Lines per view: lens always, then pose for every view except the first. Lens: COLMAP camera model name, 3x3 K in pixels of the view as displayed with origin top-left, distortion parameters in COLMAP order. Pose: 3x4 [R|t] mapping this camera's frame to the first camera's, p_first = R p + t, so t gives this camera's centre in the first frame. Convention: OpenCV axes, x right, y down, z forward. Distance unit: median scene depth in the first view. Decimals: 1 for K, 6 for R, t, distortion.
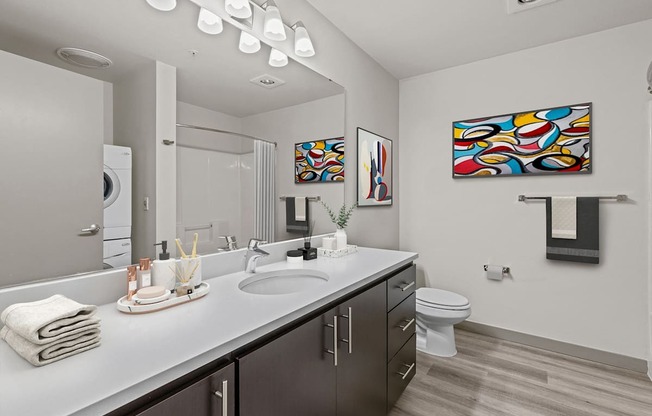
lens RADIAL K [[293.9, 0, 323.9], [0, 293.9, 203.4], [0, 0, 1]] dist [0.000510, 0.000027]
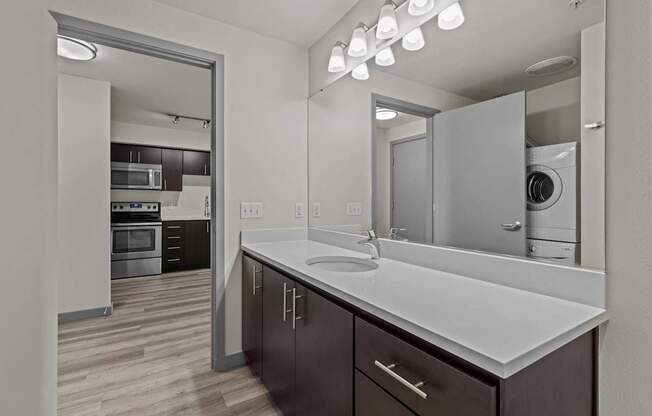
lens RADIAL K [[293.9, 0, 323.9], [0, 293.9, 203.4], [0, 0, 1]] dist [0.000510, 0.000027]
pose [[-0.383956, -0.004168, -0.923342, 0.553076], [-0.000893, 0.999991, -0.004143, 0.008369], [0.923351, -0.000766, -0.383956, 0.750399]]
